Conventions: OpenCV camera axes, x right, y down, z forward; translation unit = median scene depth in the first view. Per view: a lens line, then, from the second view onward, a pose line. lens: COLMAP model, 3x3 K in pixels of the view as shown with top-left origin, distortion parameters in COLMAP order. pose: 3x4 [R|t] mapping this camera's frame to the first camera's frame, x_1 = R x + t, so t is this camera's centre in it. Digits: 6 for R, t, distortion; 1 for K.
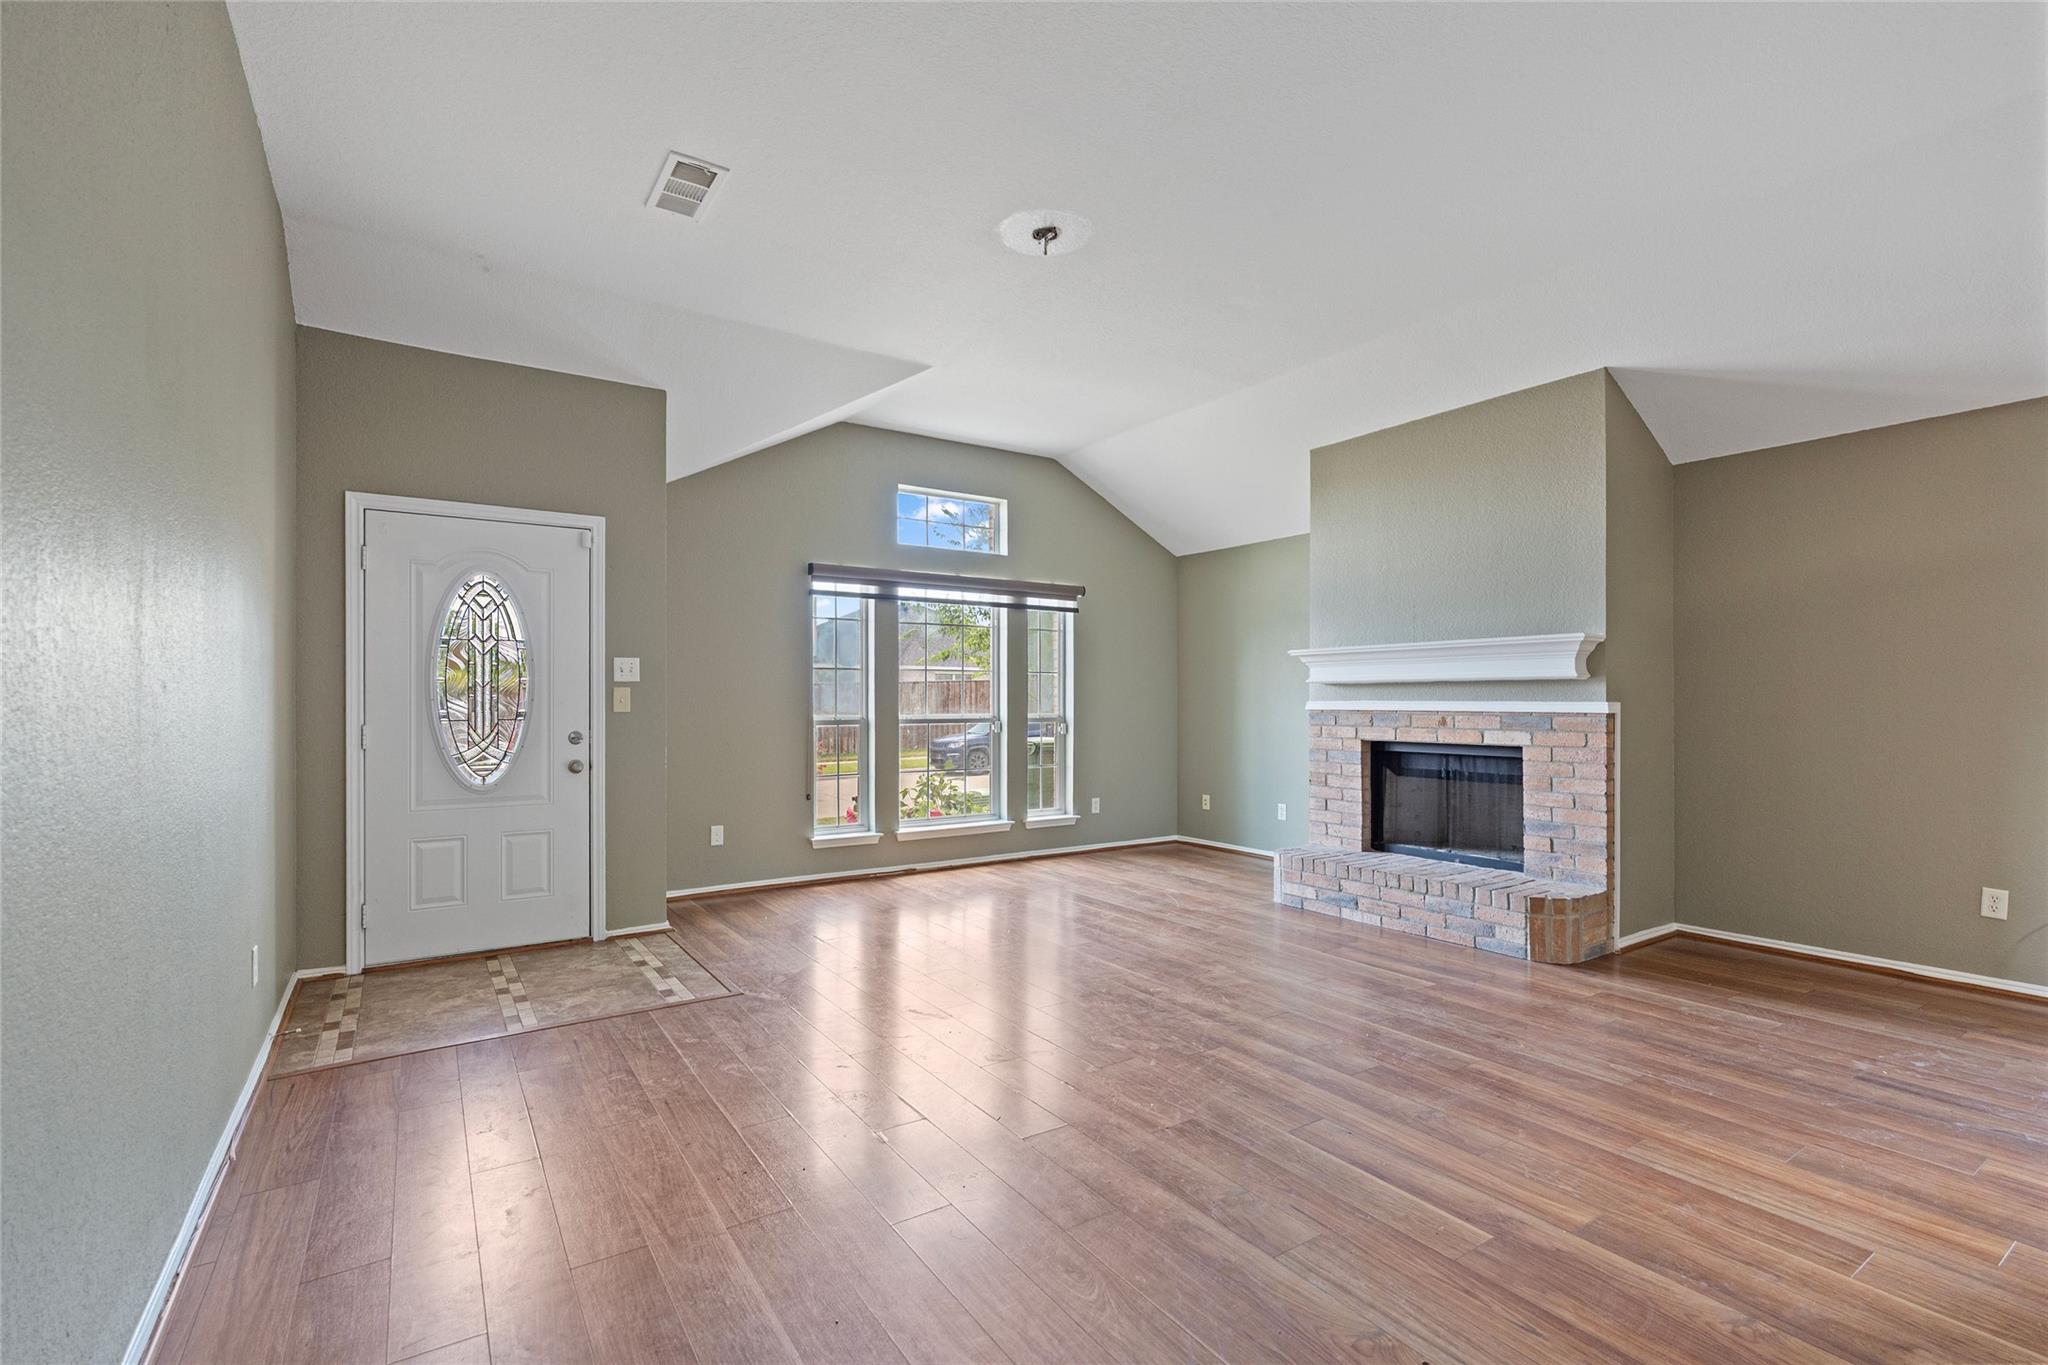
lens RADIAL K [[909.7, 0, 1022.0], [0, 909.7, 701.3], [0, 0, 1]] dist [-0.003732, 0.000395]
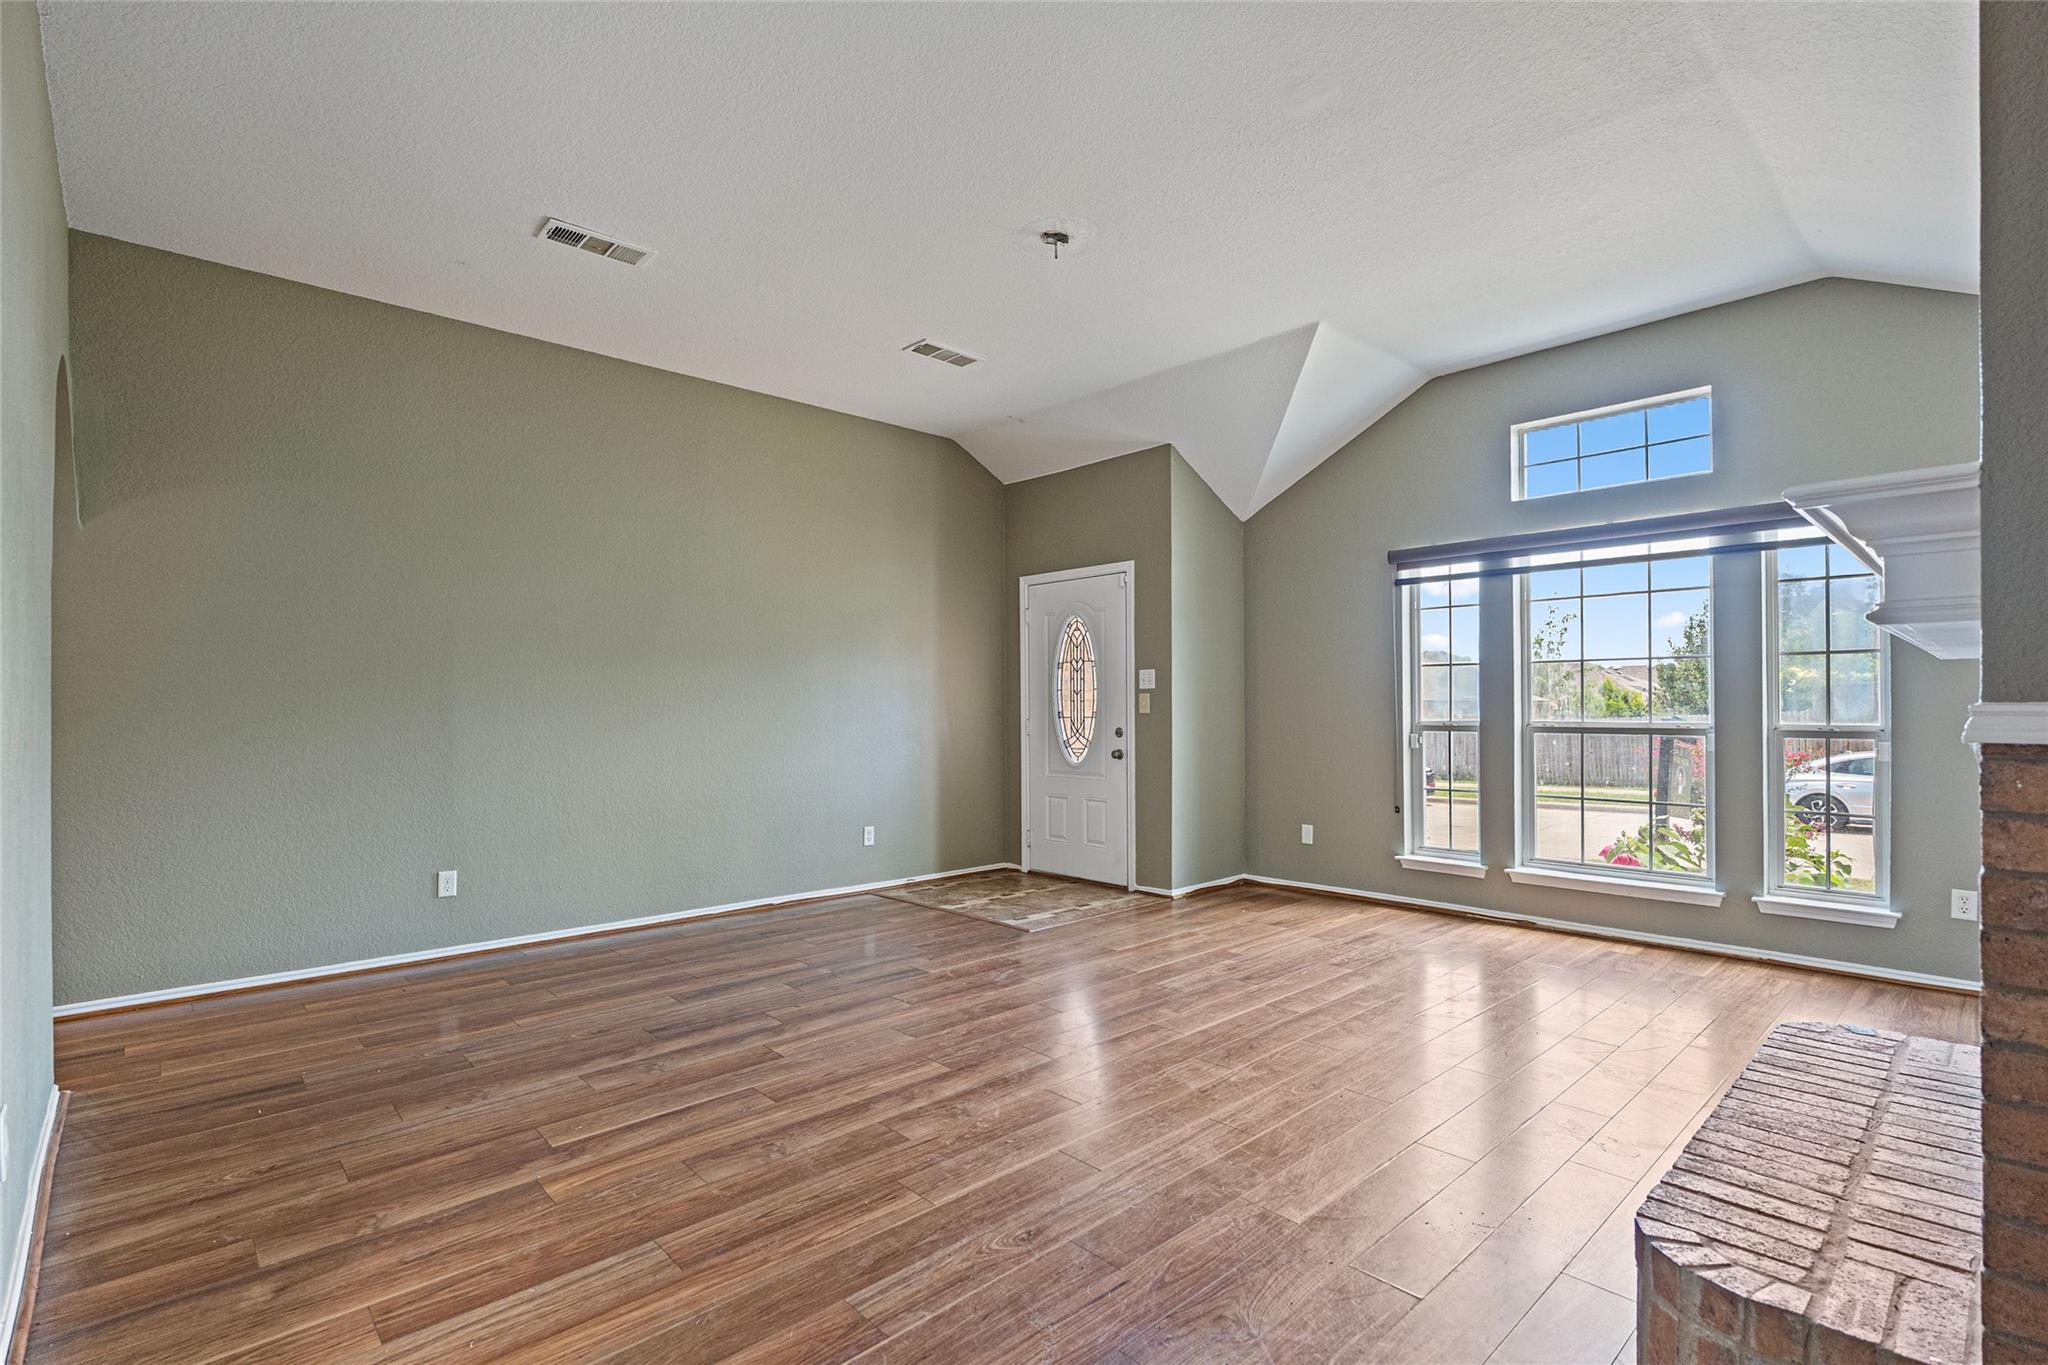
lens RADIAL K [[953.0, 0, 1022.5], [0, 953.0, 700.3], [0, 0, 1]] dist [-0.002603, -0.000568]
pose [[0.163998, -0.005867, -0.986443, 0.954549], [0.003409, 0.999980, -0.005381, 0.000763], [0.986455, -0.002480, 0.164014, 0.716270]]
